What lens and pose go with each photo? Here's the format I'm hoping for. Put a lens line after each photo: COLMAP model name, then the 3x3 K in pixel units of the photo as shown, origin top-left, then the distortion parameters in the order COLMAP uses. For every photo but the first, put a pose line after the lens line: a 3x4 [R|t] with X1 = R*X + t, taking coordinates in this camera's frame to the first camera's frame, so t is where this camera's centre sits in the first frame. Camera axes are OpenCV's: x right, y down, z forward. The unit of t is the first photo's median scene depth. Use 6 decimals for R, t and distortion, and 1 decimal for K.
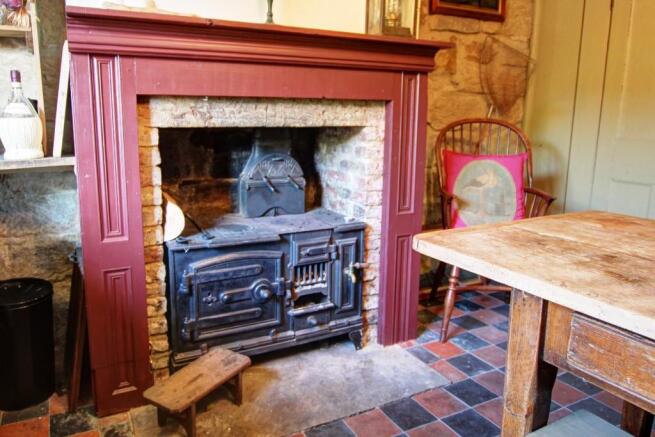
lens RADIAL K [[523.2, 0, 326.4], [0, 523.2, 206.3], [0, 0, 1]] dist [-0.011959, -0.003864]
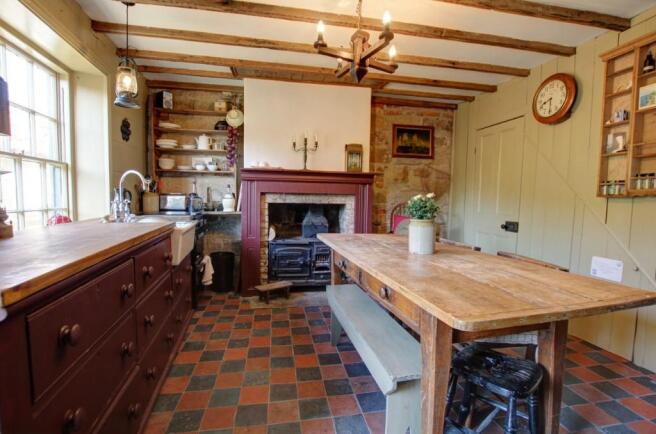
lens RADIAL K [[310.9, 0, 328.0], [0, 310.9, 217.0], [0, 0, 1]] dist [-0.001264, -0.000332]
pose [[0.960252, 0.027815, -0.277746, 0.478550], [-0.059952, 0.992353, -0.107892, 0.098539], [0.272622, 0.120255, 0.954577, -0.581818]]
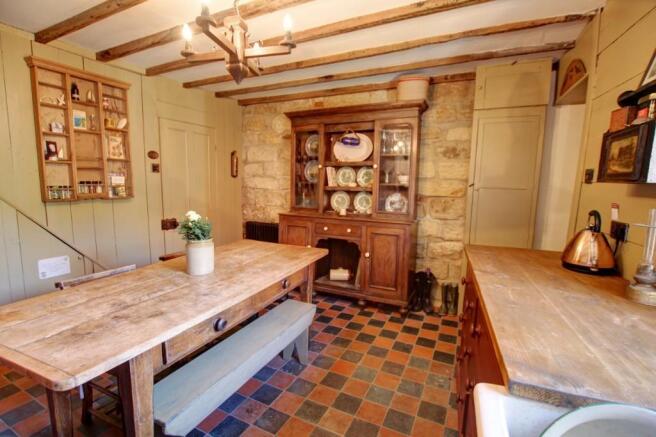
lens RADIAL K [[320.8, 0, 328.0], [0, 320.8, 218.5], [0, 0, 1]] dist [0.000909, 0.000160]
pose [[-0.619936, -0.117888, 0.775746, -2.158893], [0.116936, 0.963728, 0.239904, -0.881798], [-0.775890, 0.239438, -0.583664, 2.799266]]
